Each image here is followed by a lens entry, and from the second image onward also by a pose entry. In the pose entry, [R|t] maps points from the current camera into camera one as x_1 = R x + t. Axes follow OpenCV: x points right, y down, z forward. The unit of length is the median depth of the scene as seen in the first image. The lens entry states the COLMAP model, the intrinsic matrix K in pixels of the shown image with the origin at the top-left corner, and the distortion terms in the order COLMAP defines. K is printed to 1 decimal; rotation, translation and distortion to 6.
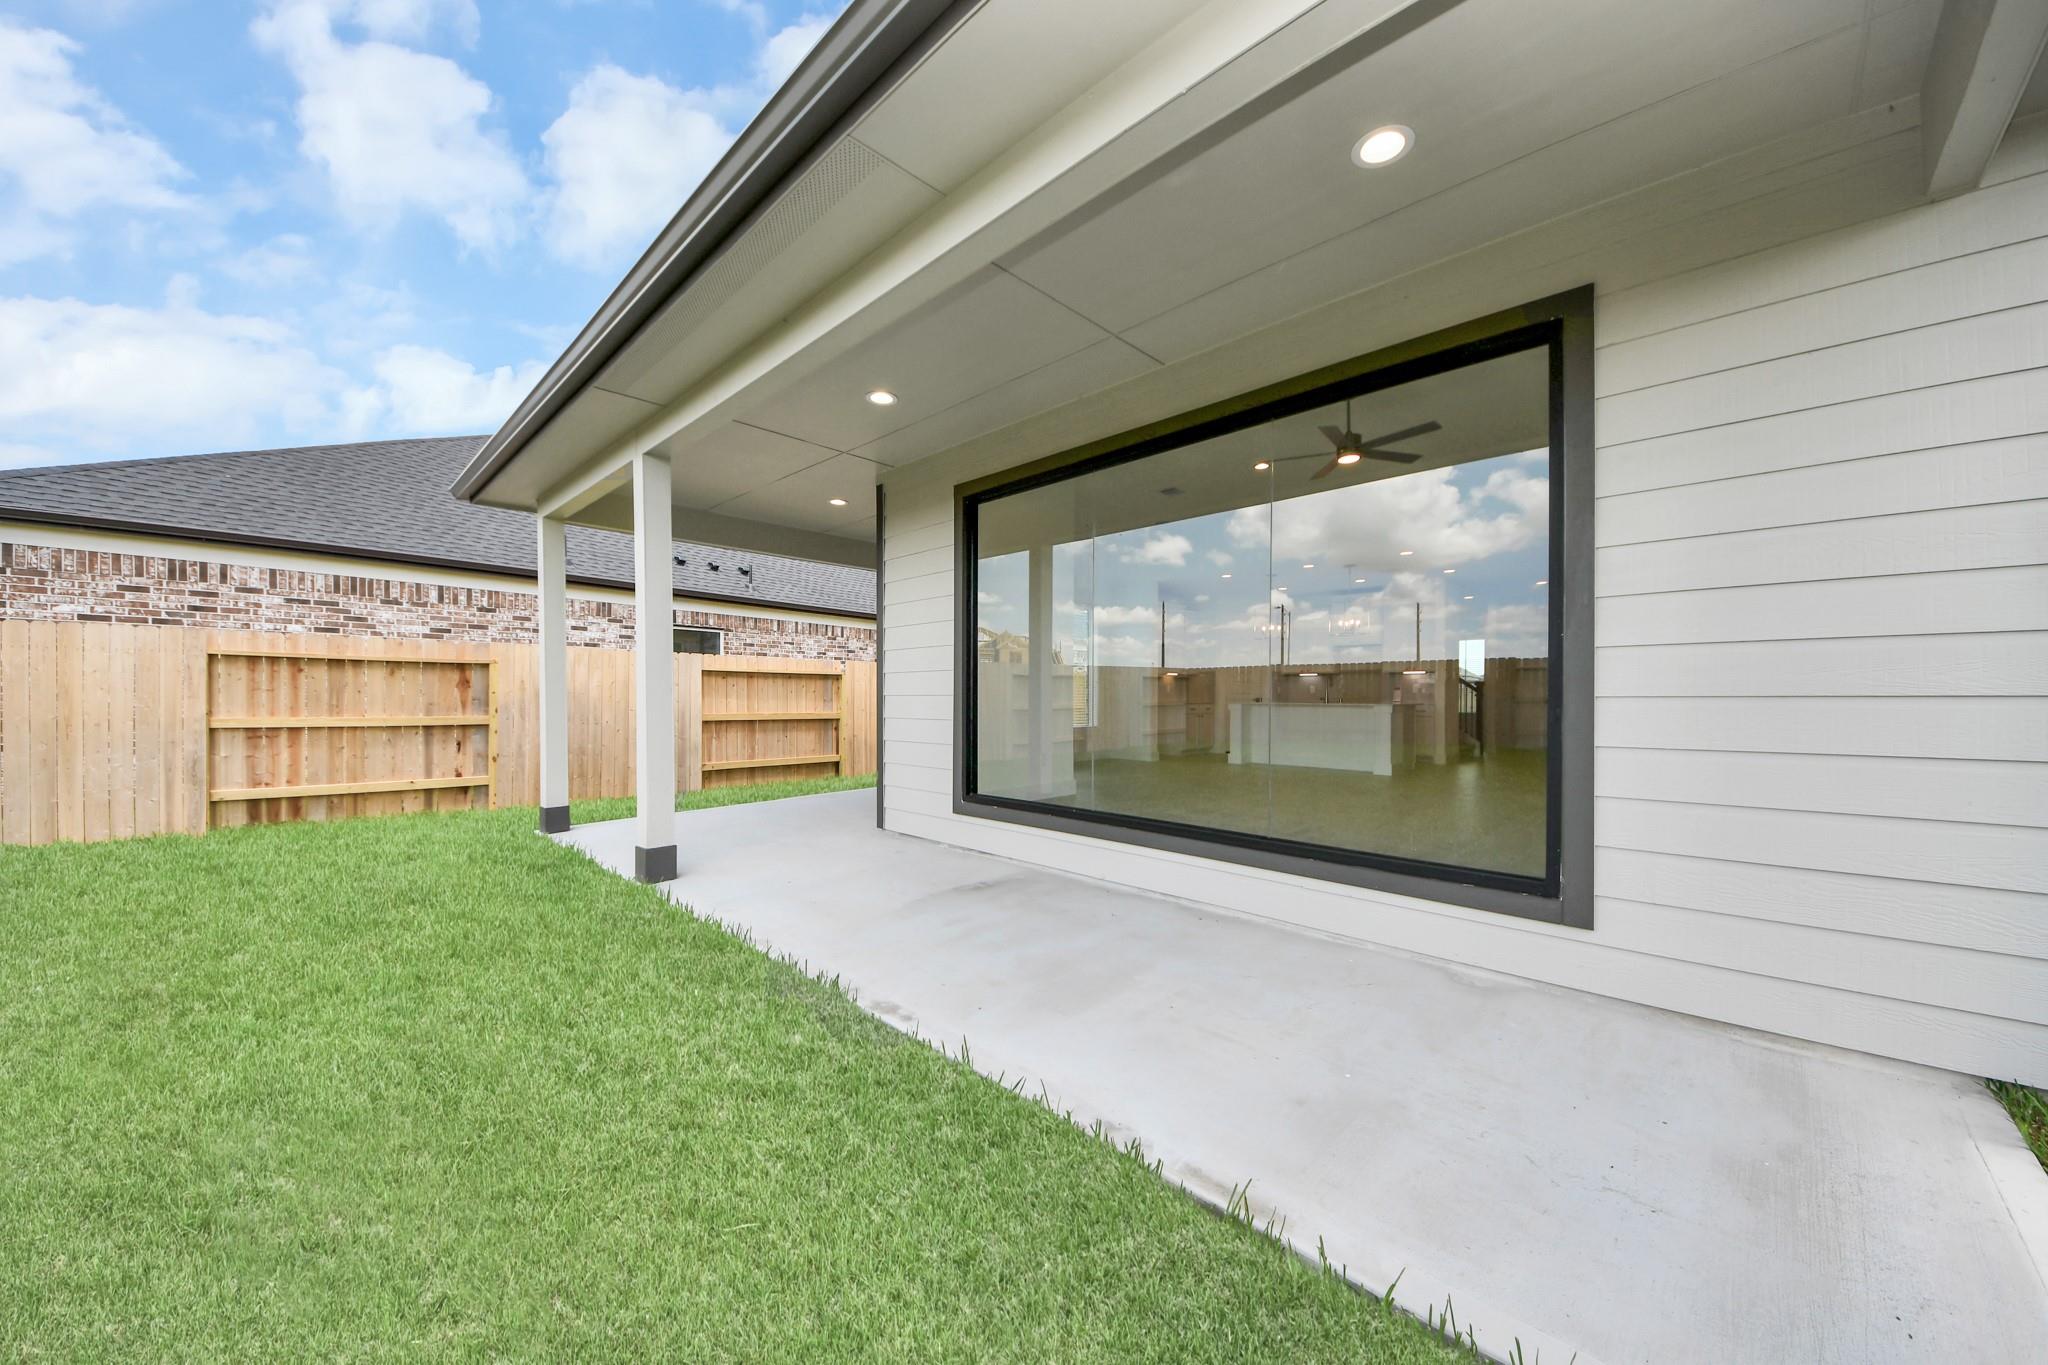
lens RADIAL K [[725.0, 0, 1014.7], [0, 725.0, 695.8], [0, 0, 1]] dist [-0.000529, -0.000478]
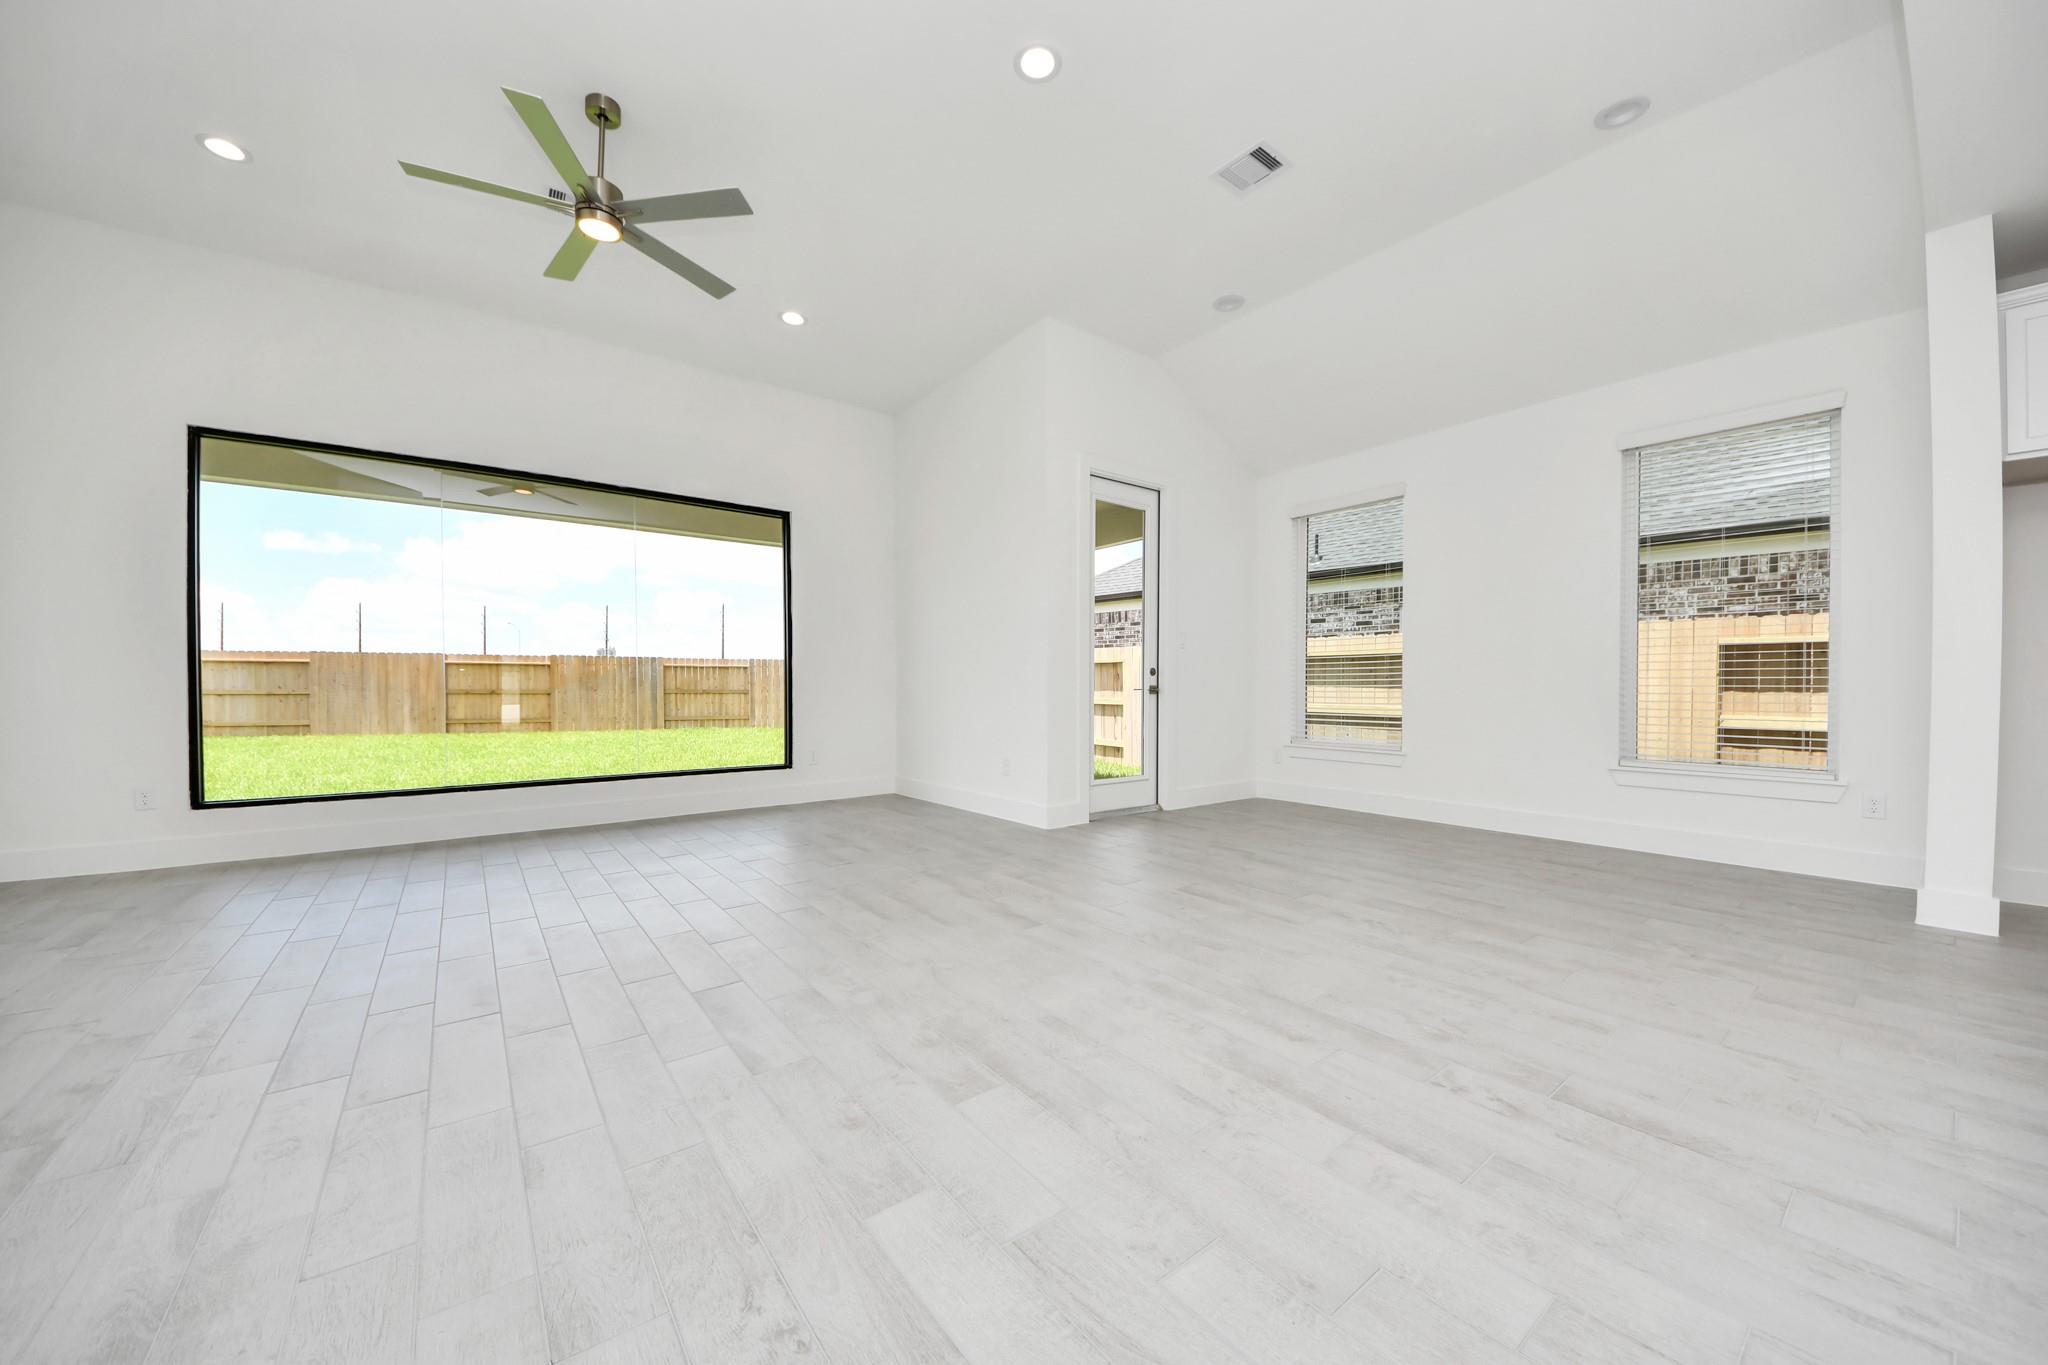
lens RADIAL K [[725.0, 0, 1015.1], [0, 725.0, 690.6], [0, 0, 1]] dist [-0.000529, -0.000478]
pose [[-0.146562, 0.003741, -0.989194, 0.549070], [-0.001584, 0.999991, 0.004017, 0.005288], [0.989200, 0.002156, -0.146555, 0.784077]]
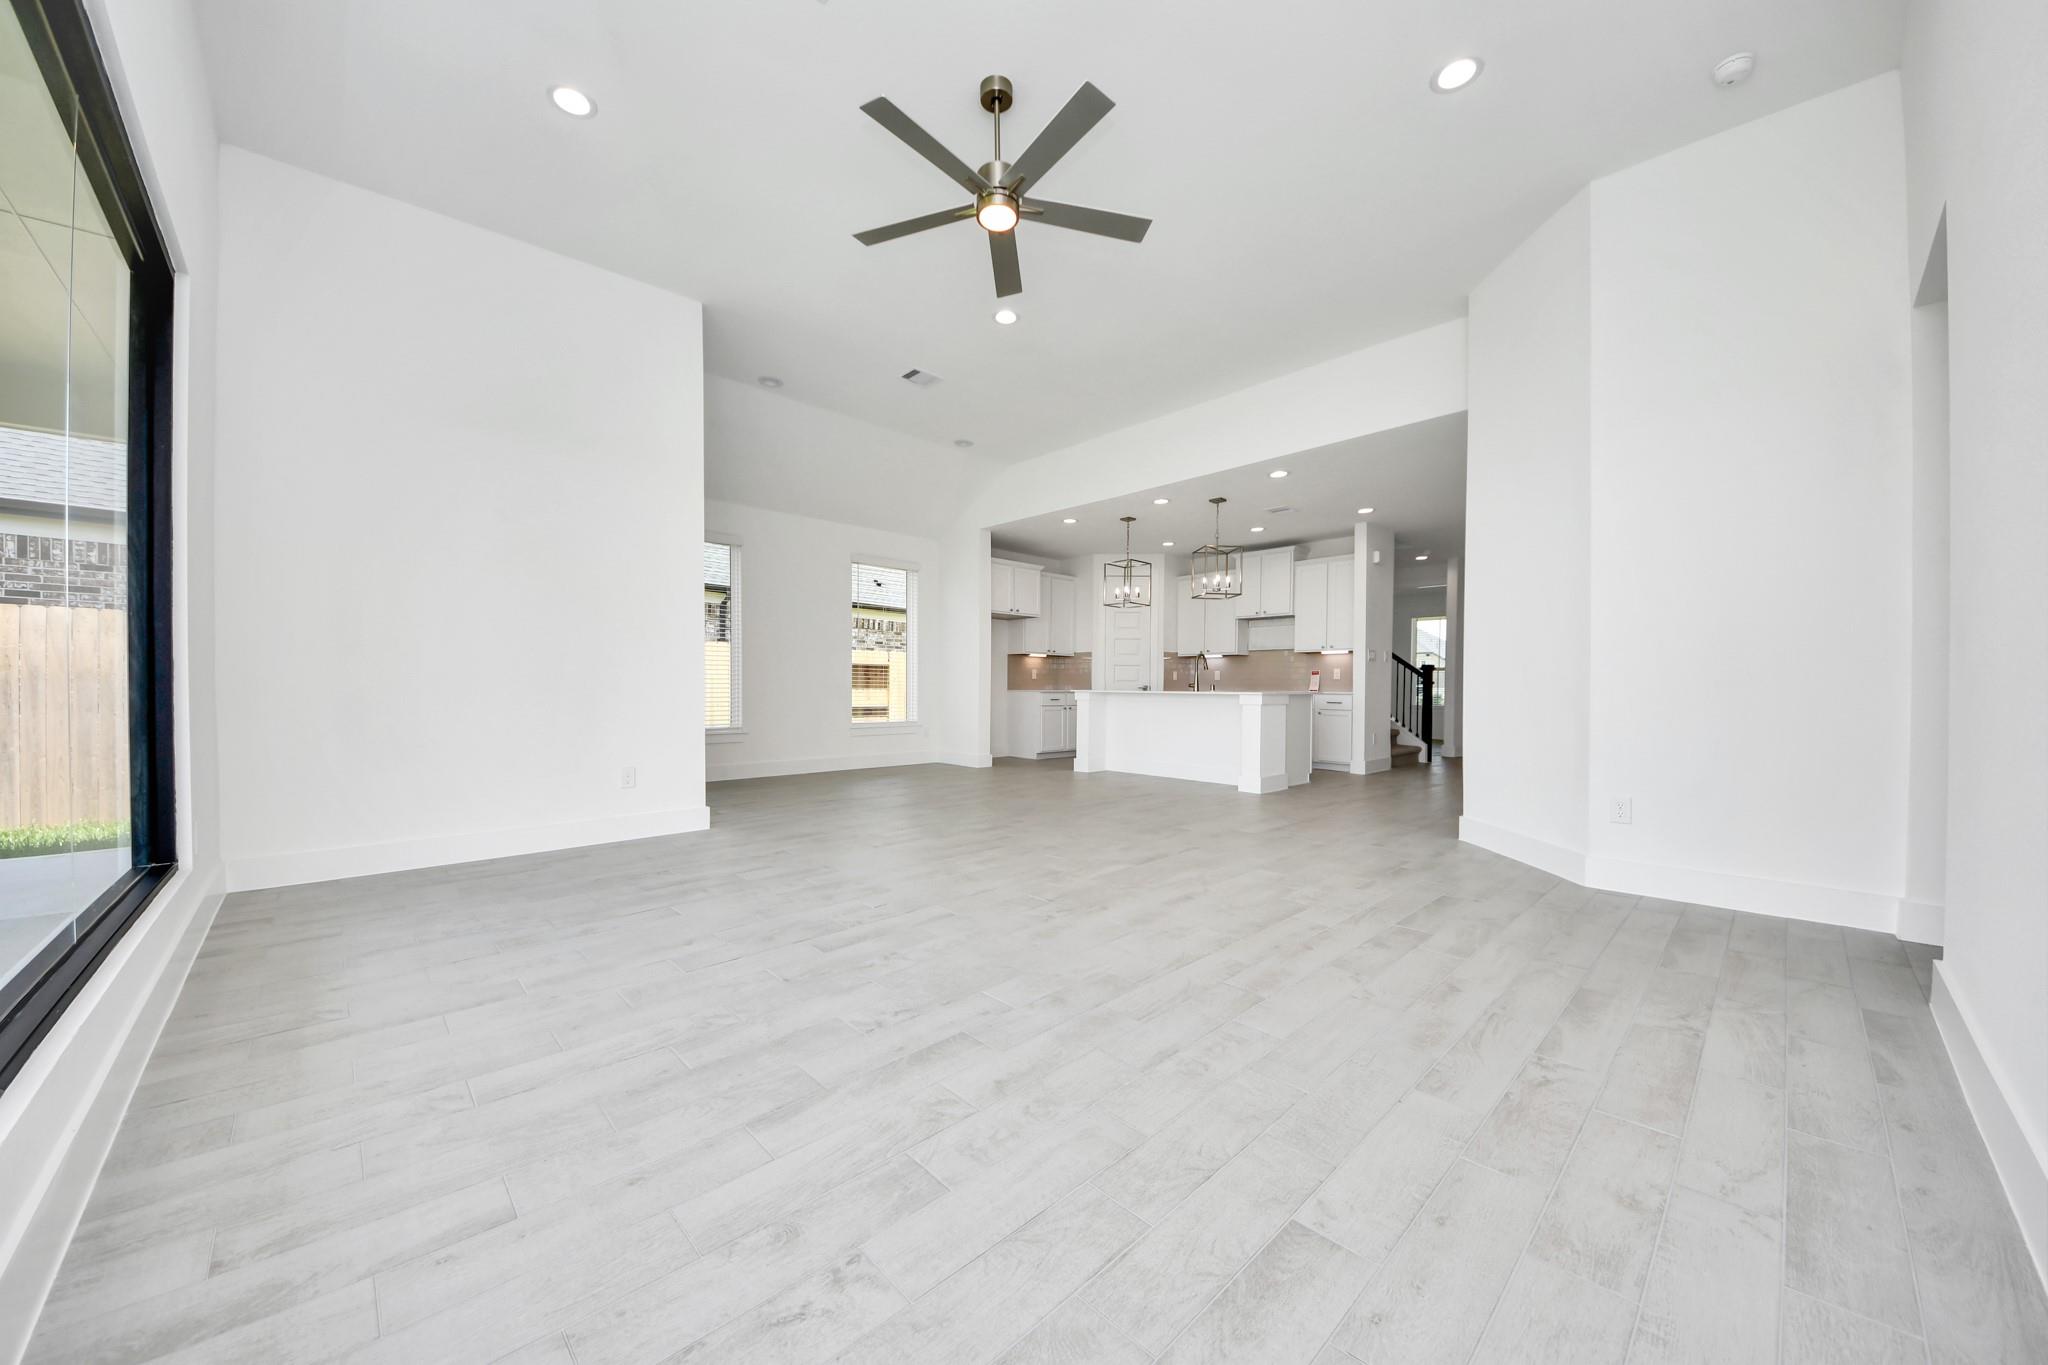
lens RADIAL K [[725.0, 0, 1014.4], [0, 725.0, 696.2], [0, 0, 1]] dist [-0.000529, -0.000478]
pose [[0.998915, 0.003793, -0.046416, 0.289823], [-0.003260, 0.999928, 0.011551, 0.006619], [0.046457, -0.011388, 0.998855, 0.269383]]
